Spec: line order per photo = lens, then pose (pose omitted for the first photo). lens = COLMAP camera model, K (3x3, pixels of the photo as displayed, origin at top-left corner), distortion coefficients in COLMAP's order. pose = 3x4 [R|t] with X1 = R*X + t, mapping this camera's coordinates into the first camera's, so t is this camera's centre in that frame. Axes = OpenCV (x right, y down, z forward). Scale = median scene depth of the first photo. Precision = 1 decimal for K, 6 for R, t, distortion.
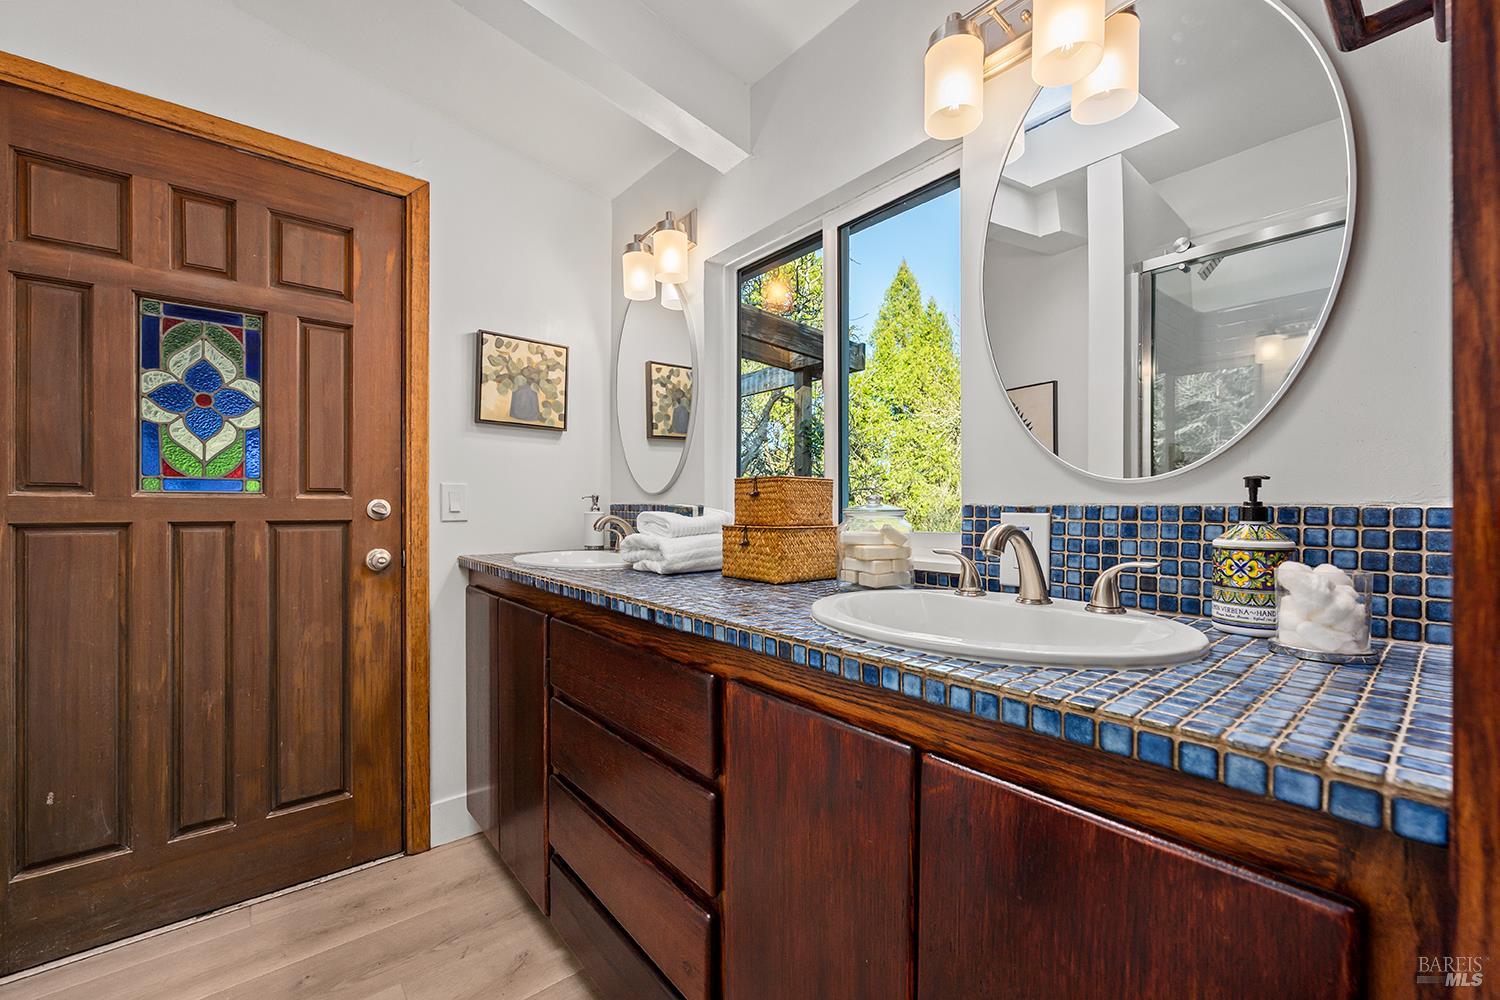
lens RADIAL K [[605.3, 0, 754.4], [0, 605.3, 517.9], [0, 0, 1]] dist [-0.010544, 0.000138]
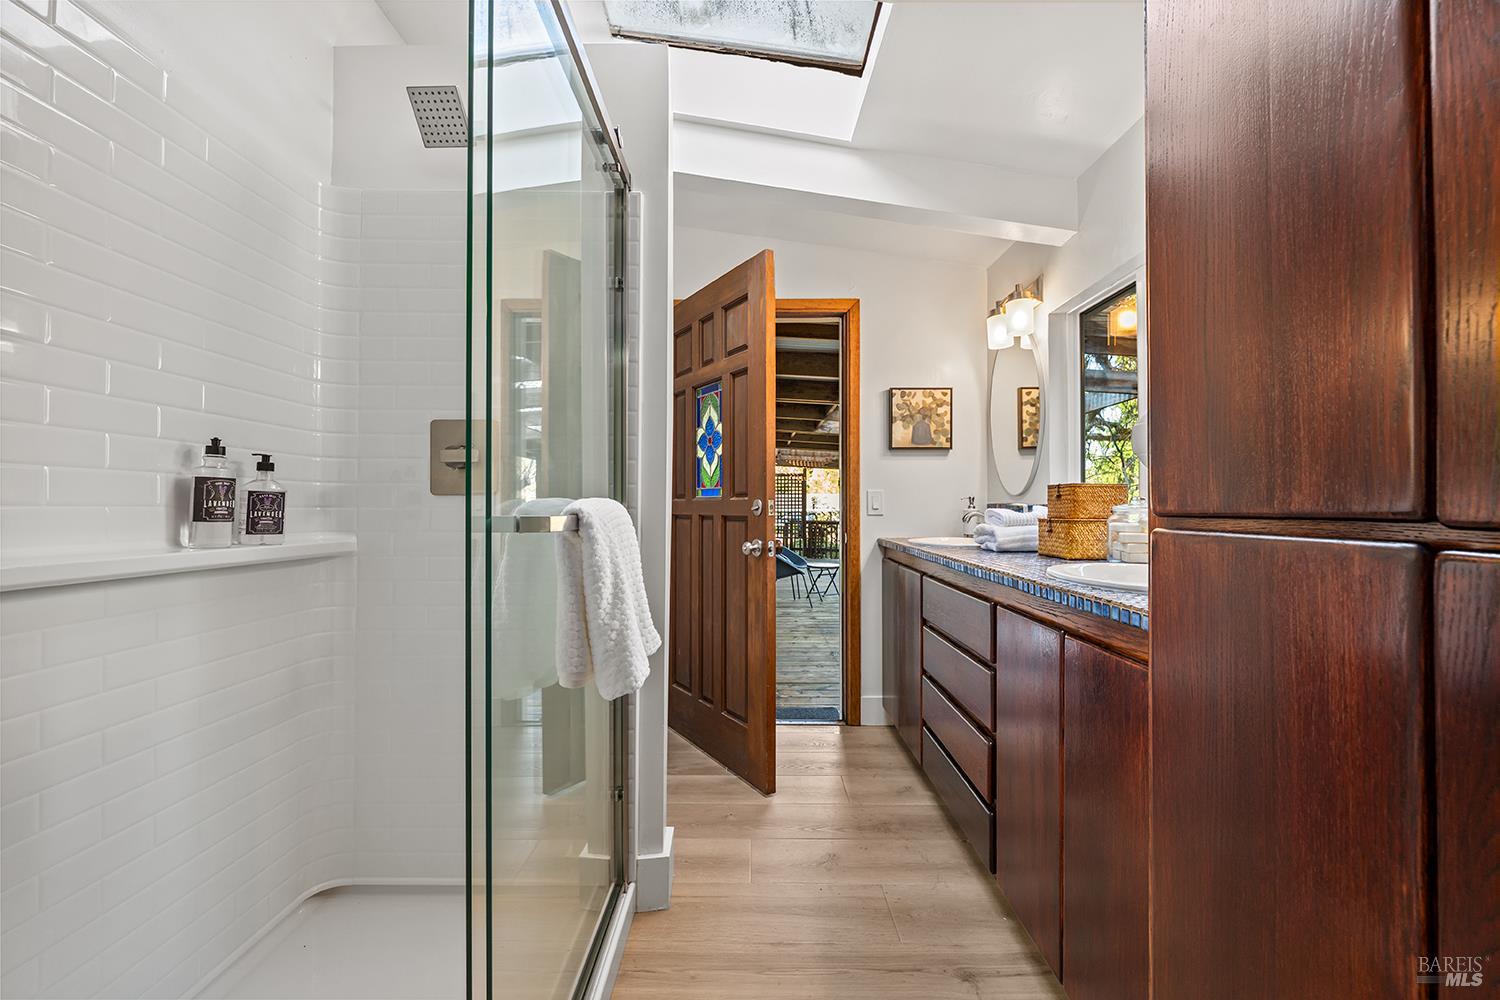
lens RADIAL K [[605.3, 0, 749.4], [0, 605.3, 504.7], [0, 0, 1]] dist [-0.010544, 0.000138]
pose [[0.764436, -0.008287, -0.644646, 0.254943], [-0.002383, 0.999874, -0.015679, 0.002703], [0.644695, 0.013522, 0.764320, -0.388925]]
